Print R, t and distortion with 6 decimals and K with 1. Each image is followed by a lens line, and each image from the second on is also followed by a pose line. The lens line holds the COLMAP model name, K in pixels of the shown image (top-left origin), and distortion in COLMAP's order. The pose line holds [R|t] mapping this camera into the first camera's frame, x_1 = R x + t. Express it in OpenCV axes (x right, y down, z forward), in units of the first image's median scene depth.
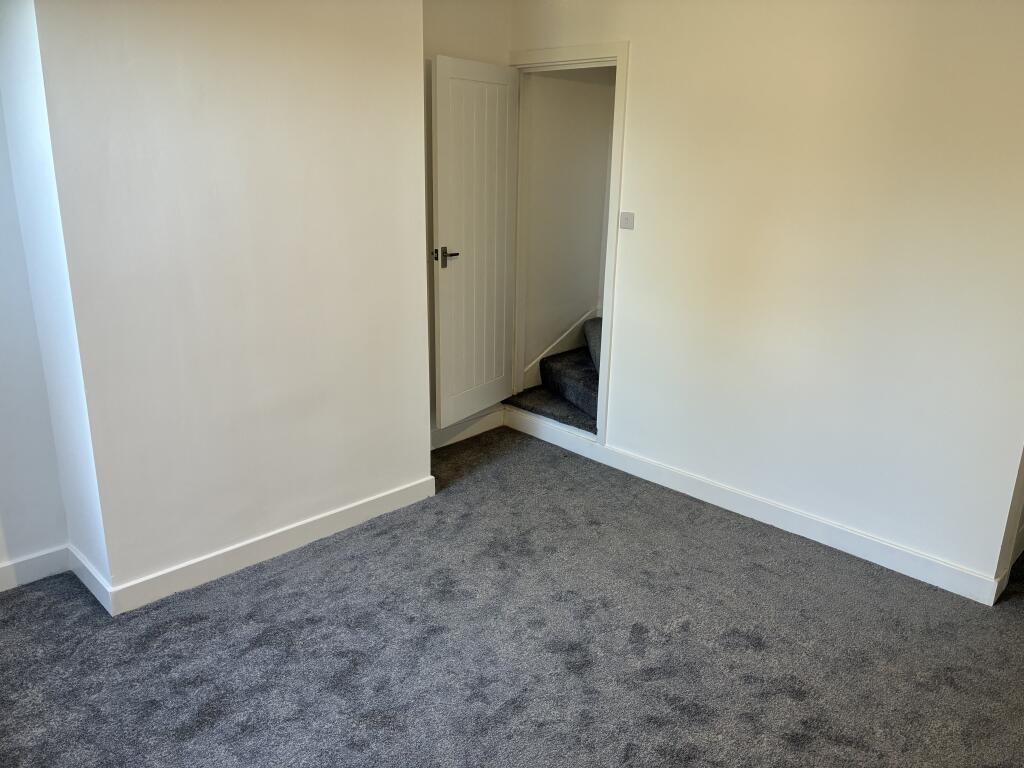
lens RADIAL K [[771.7, 0, 512.7], [0, 771.7, 383.7], [0, 0, 1]] dist [0.004351, -0.051535]
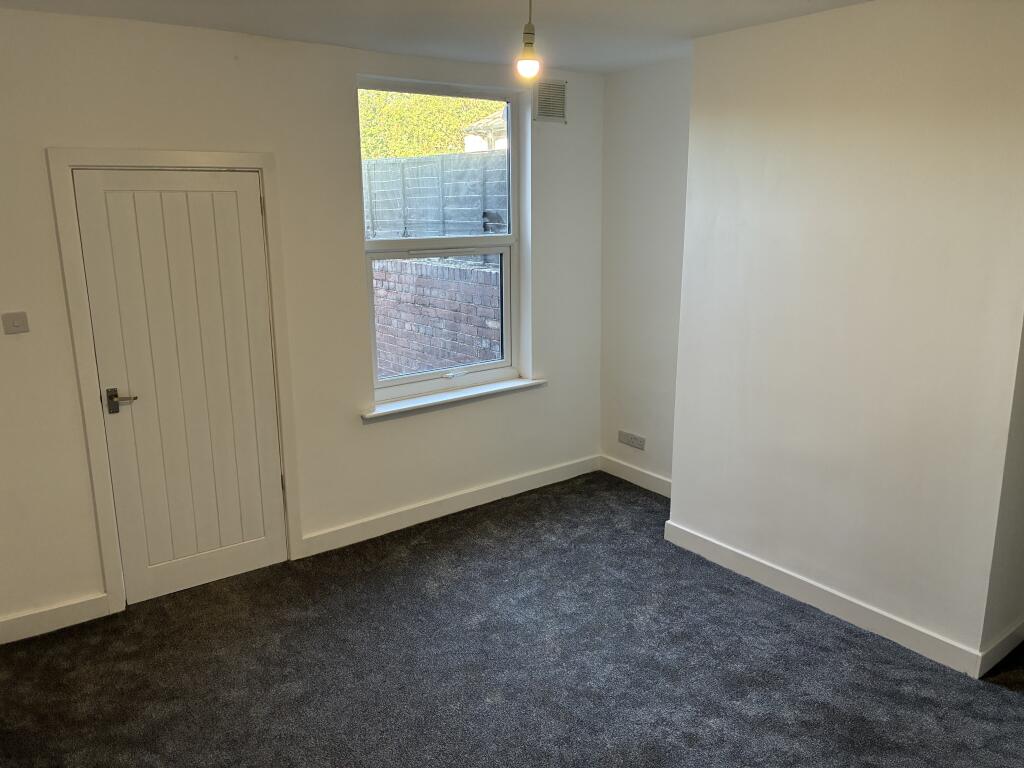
lens RADIAL K [[771.7, 0, 513.6], [0, 771.7, 382.9], [0, 0, 1]] dist [0.004351, -0.051535]
pose [[-0.140278, 0.212488, -0.967042, 0.765313], [-0.290521, 0.924875, 0.245365, -0.213692], [0.946530, 0.315366, -0.068007, 0.666668]]
